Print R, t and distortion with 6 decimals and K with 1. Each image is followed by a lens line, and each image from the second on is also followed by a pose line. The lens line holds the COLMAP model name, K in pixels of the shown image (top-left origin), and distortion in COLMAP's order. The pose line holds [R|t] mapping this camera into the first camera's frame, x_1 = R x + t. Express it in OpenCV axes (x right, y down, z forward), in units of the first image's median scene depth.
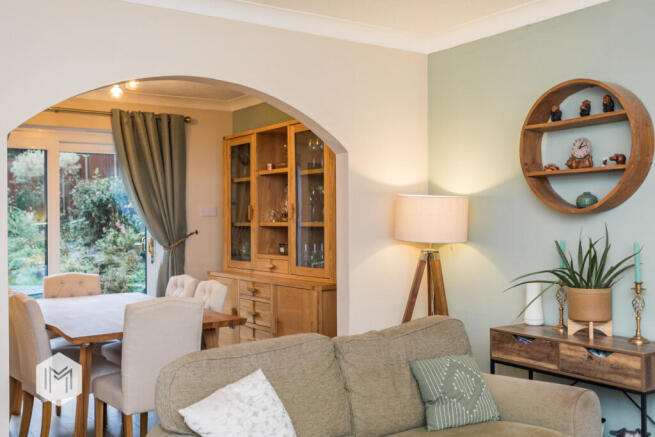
lens RADIAL K [[693.1, 0, 329.3], [0, 693.1, 217.5], [0, 0, 1]] dist [-0.013488, 0.000000]
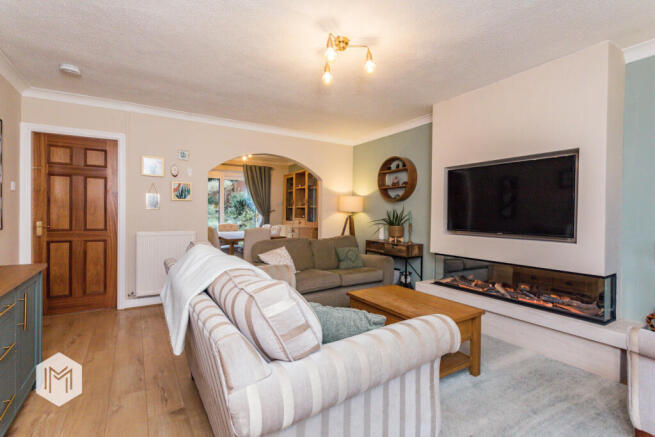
lens RADIAL K [[311.2, 0, 324.5], [0, 311.2, 217.2], [0, 0, 1]] dist [-0.002825, -0.000363]
pose [[0.998003, 0.021497, -0.059389, 0.115414], [-0.020812, 0.999710, 0.012127, 0.043391], [0.059633, -0.010867, 0.998161, -0.295076]]
